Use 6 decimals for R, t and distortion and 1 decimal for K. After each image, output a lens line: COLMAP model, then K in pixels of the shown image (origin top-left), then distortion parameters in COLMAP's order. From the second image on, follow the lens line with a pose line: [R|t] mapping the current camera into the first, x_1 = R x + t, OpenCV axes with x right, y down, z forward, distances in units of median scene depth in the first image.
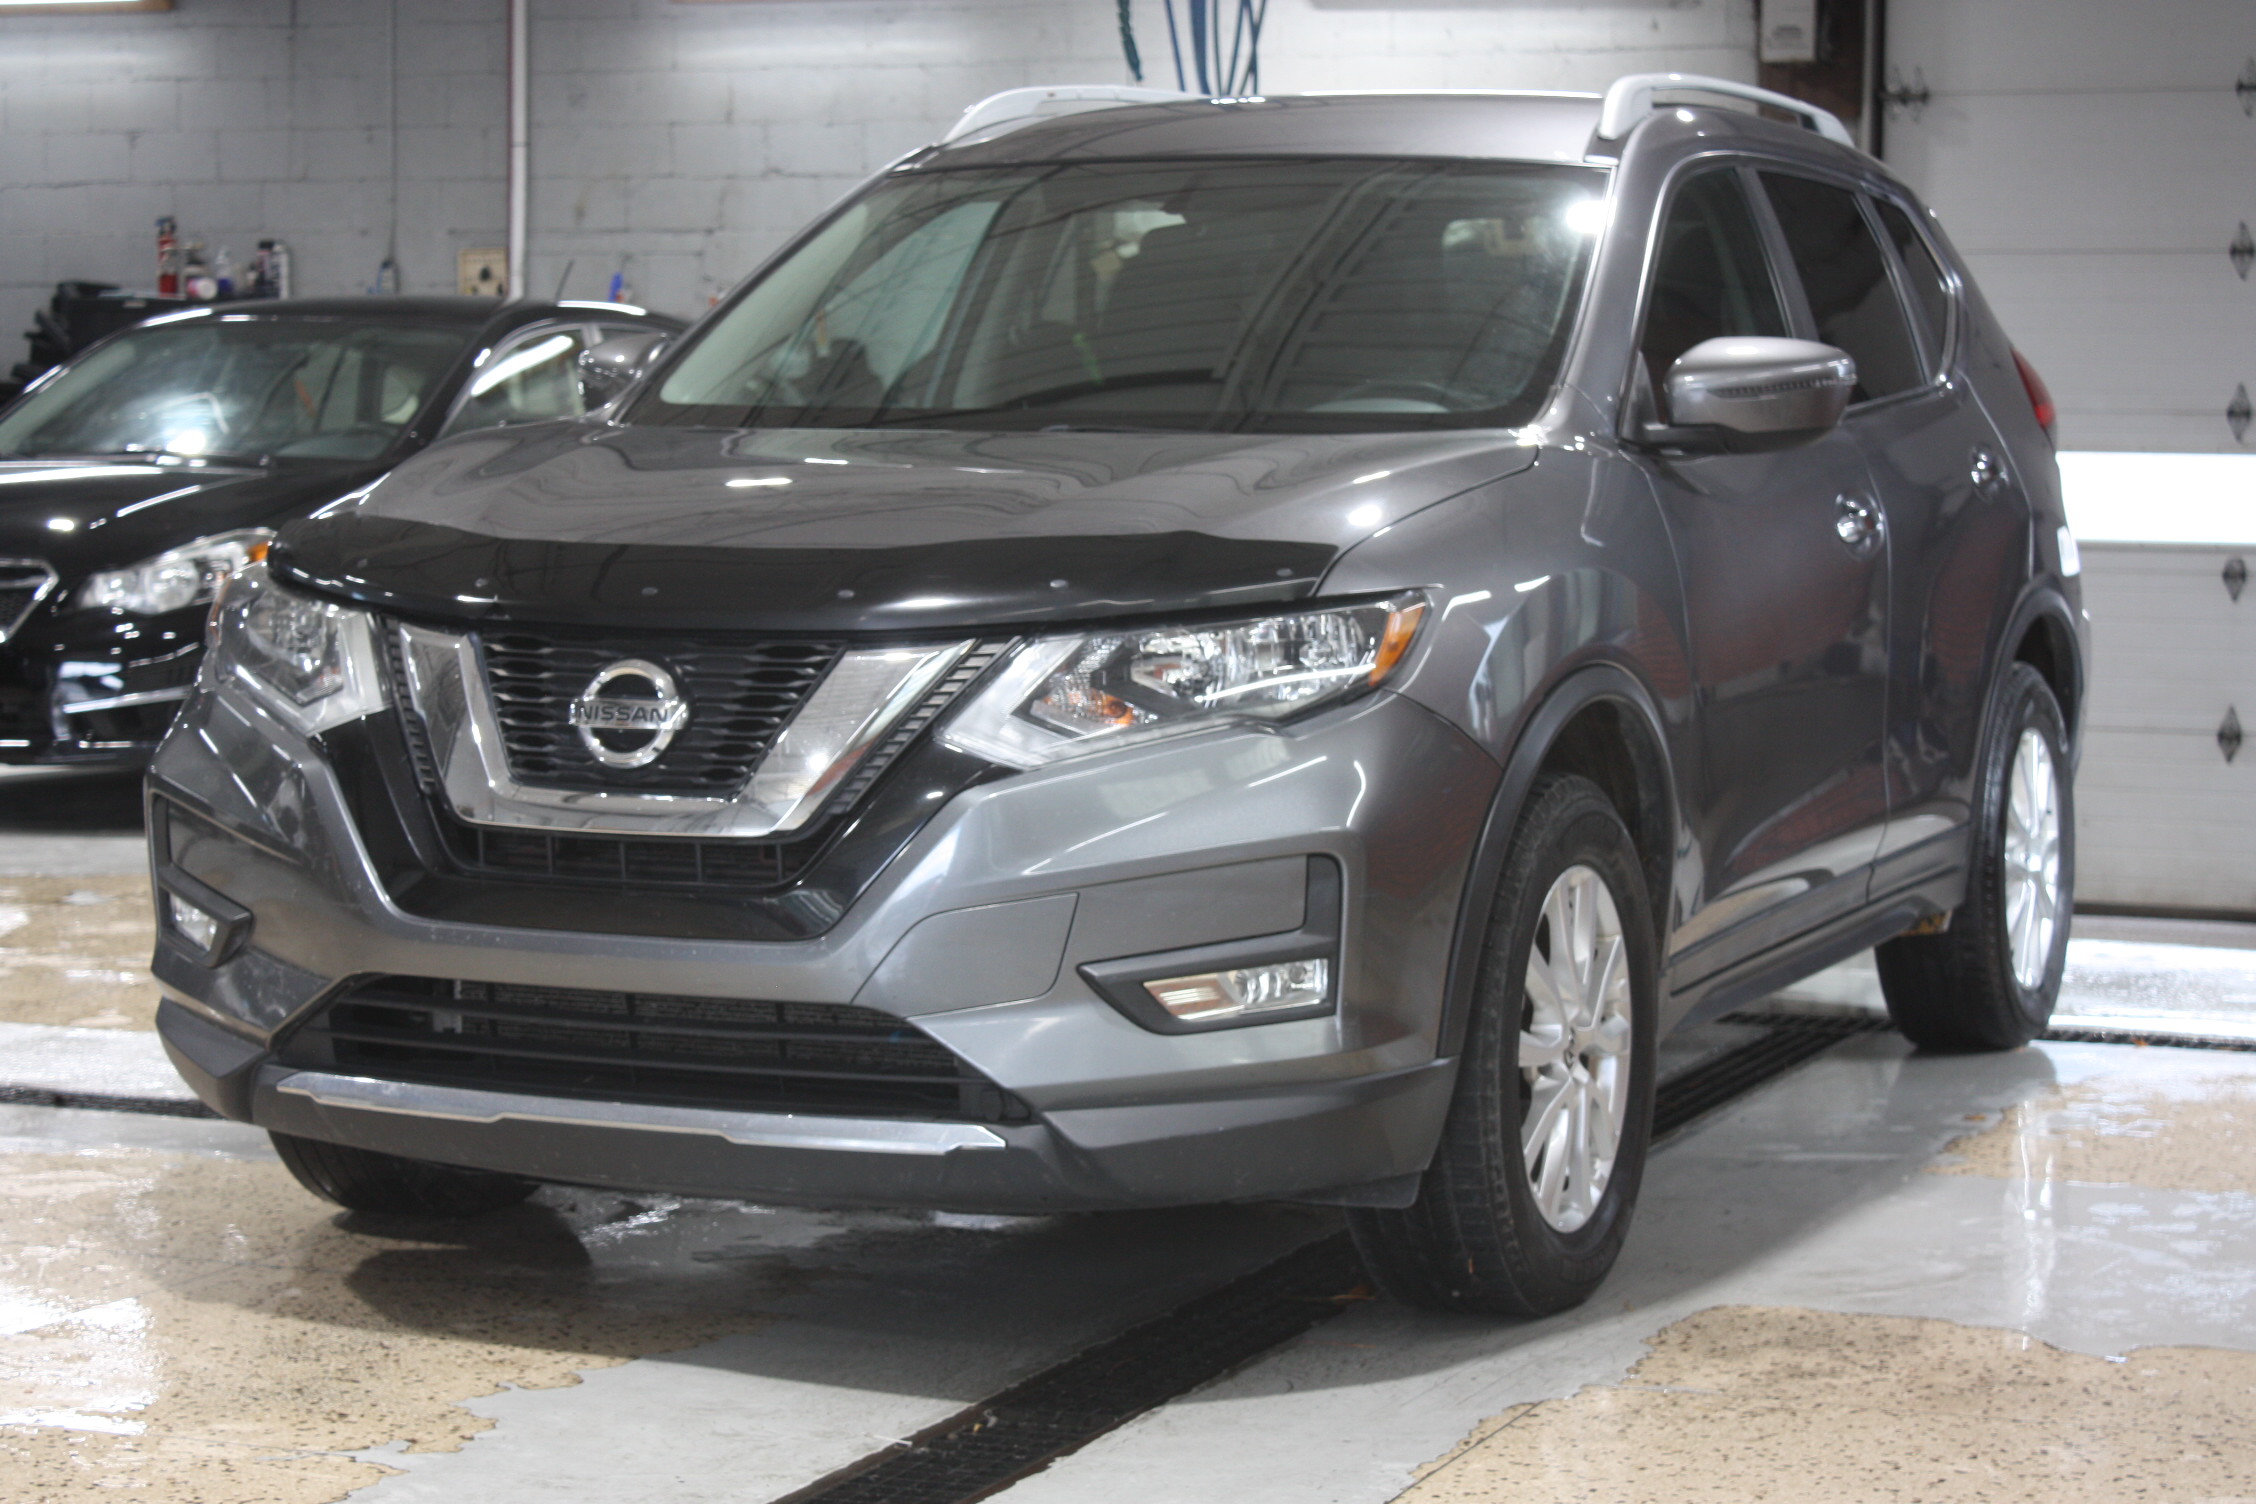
lens RADIAL K [[4910.5, 0, 1128.0], [0, 4910.5, 752.0], [0, 0, 1]] dist [0.008160, -0.477446]
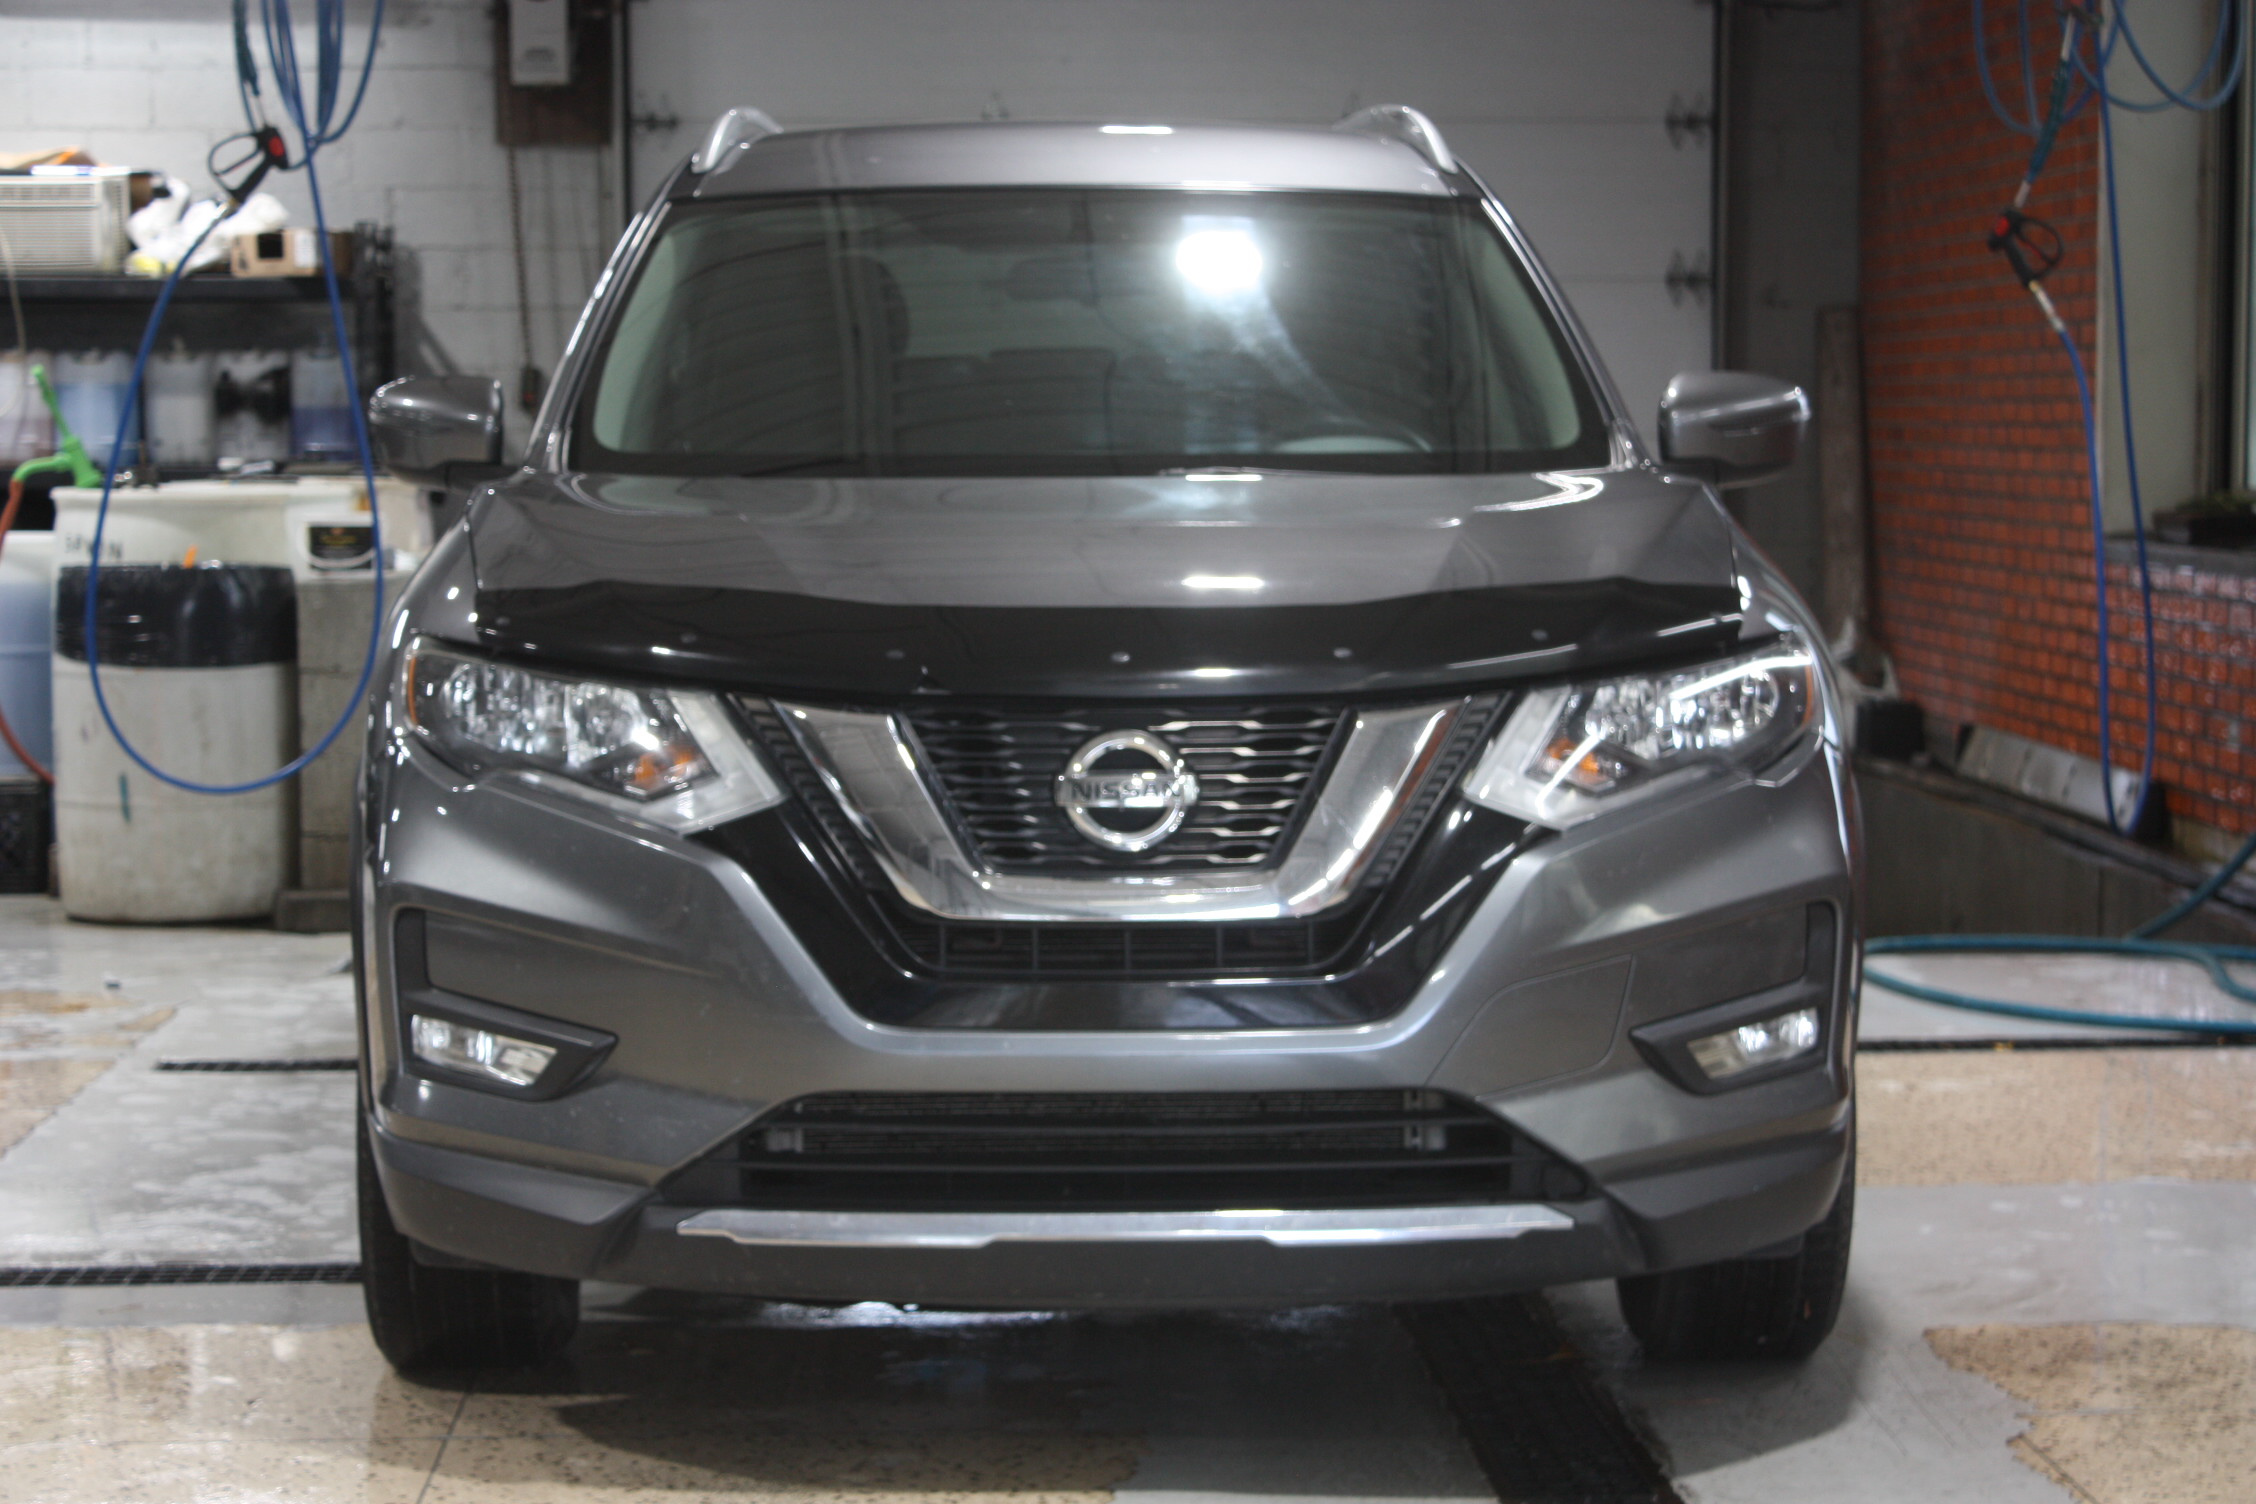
lens RADIAL K [[4910.5, 0, 1128.0], [0, 4910.5, 752.0], [0, 0, 1]] dist [0.008160, -0.477446]
pose [[0.882067, -0.038532, 0.469545, -0.531418], [0.040189, 0.999171, 0.006497, -0.020914], [-0.469407, 0.013139, 0.882884, 0.185888]]
